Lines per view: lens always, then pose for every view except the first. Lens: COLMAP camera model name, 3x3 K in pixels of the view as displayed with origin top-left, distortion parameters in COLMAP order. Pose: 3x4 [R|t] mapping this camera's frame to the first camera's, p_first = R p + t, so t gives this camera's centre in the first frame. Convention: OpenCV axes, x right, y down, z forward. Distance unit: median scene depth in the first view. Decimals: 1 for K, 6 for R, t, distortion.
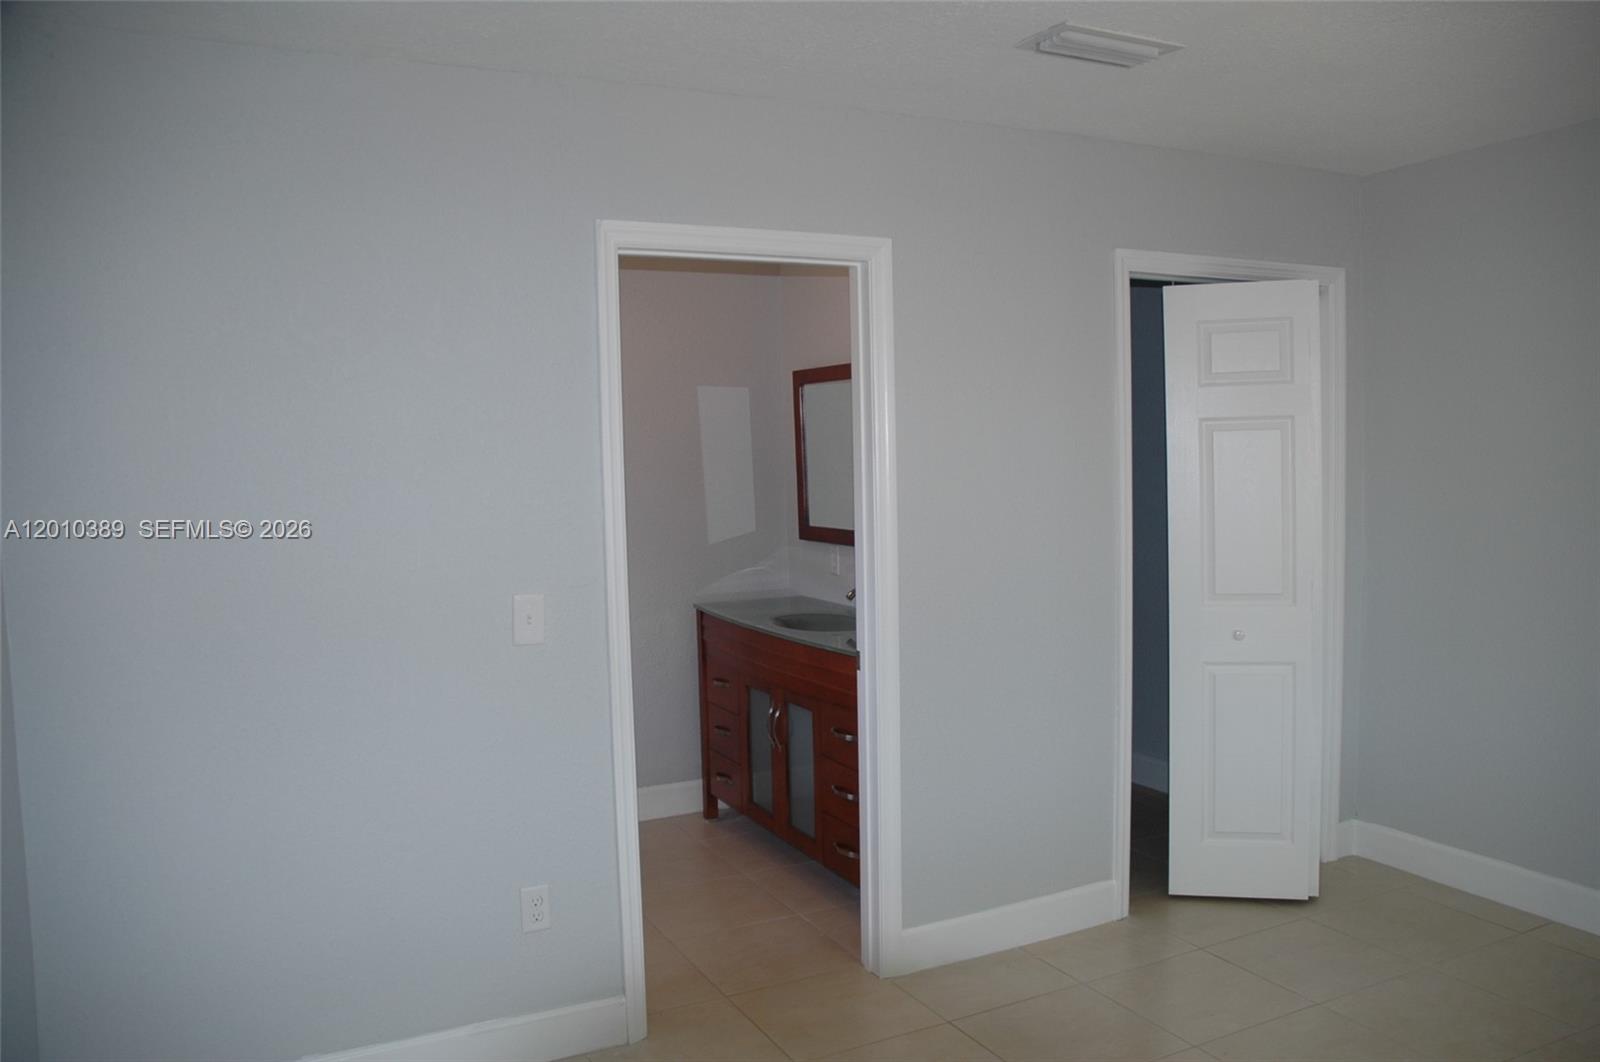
lens RADIAL K [[1210.7, 0, 802.0], [0, 1210.7, 532.7], [0, 0, 1]] dist [0.066753, 0.000091]
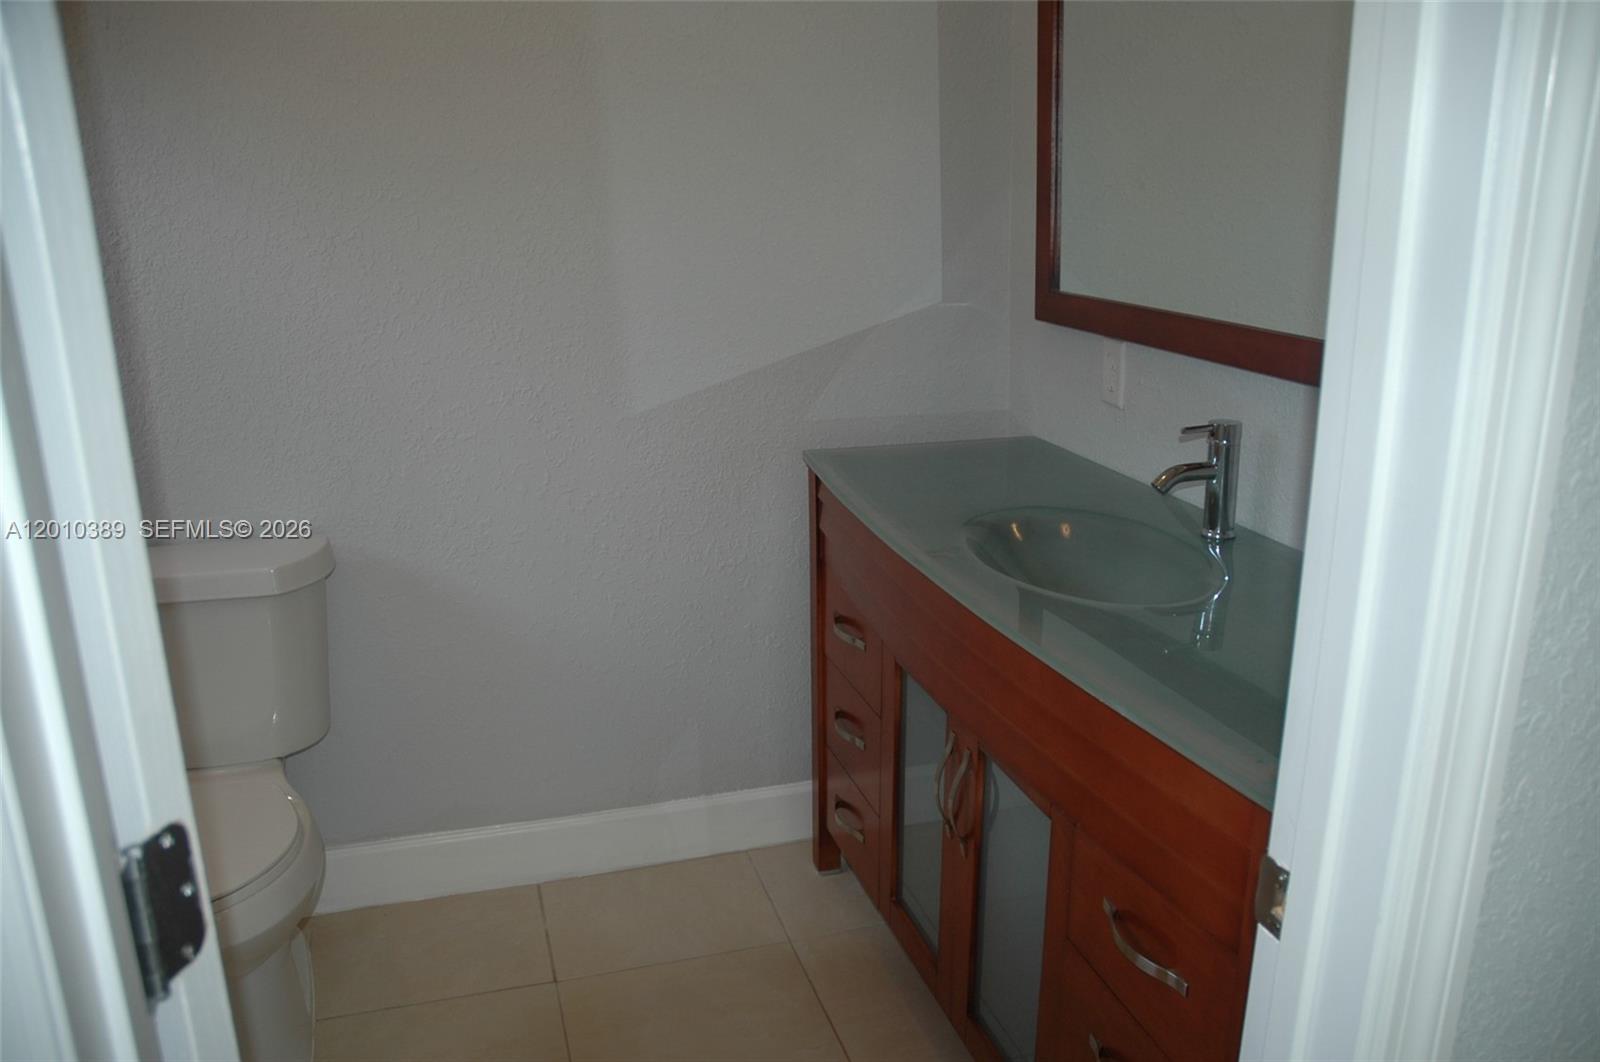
lens RADIAL K [[1210.7, 0, 790.6], [0, 1210.7, 535.9], [0, 0, 1]] dist [0.066753, 0.000091]
pose [[0.984420, 0.071409, -0.160682, -0.015015], [-0.033960, 0.973830, 0.224725, -0.017015], [0.172525, -0.215767, 0.961083, 0.519639]]
